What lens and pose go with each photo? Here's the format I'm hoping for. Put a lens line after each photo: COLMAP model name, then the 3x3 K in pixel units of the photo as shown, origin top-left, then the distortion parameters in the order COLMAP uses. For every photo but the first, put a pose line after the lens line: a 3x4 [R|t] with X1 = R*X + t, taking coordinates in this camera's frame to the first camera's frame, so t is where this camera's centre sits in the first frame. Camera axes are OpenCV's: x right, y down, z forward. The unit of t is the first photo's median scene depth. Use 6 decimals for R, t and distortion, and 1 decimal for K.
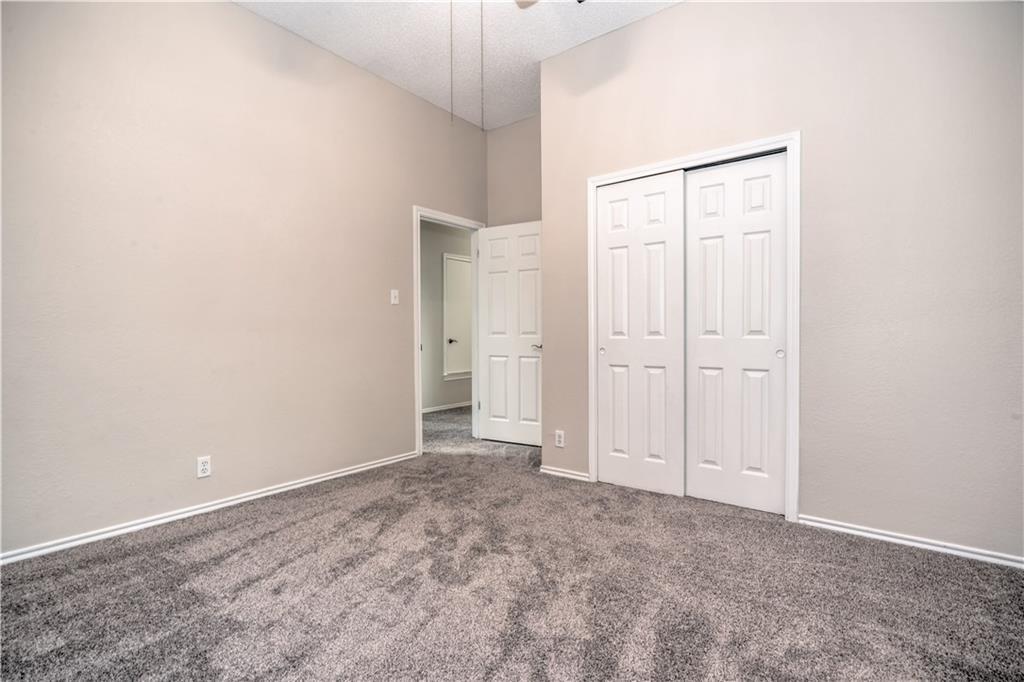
lens RADIAL K [[485.5, 0, 512.0], [0, 485.5, 341.0], [0, 0, 1]] dist [0.000812, 0.000358]
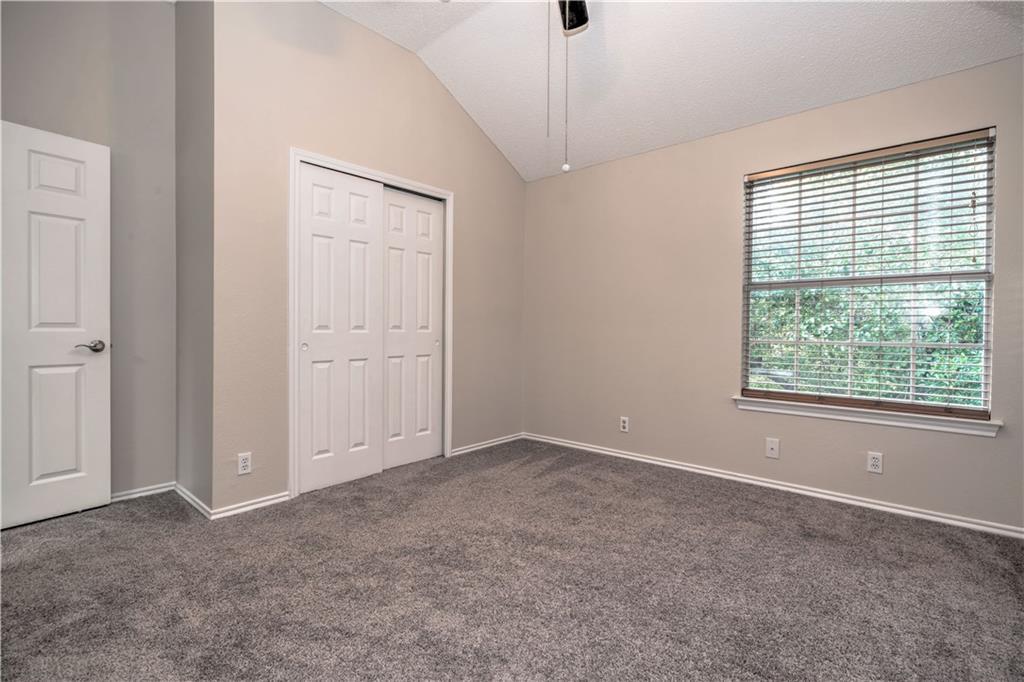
lens RADIAL K [[458.3, 0, 527.8], [0, 458.3, 332.1], [0, 0, 1]] dist [-0.000311, 0.000377]
pose [[0.078964, -0.005335, 0.996863, -0.657824], [0.008750, 0.999951, 0.004658, -0.006985], [-0.996839, 0.008355, 0.079007, 0.549645]]
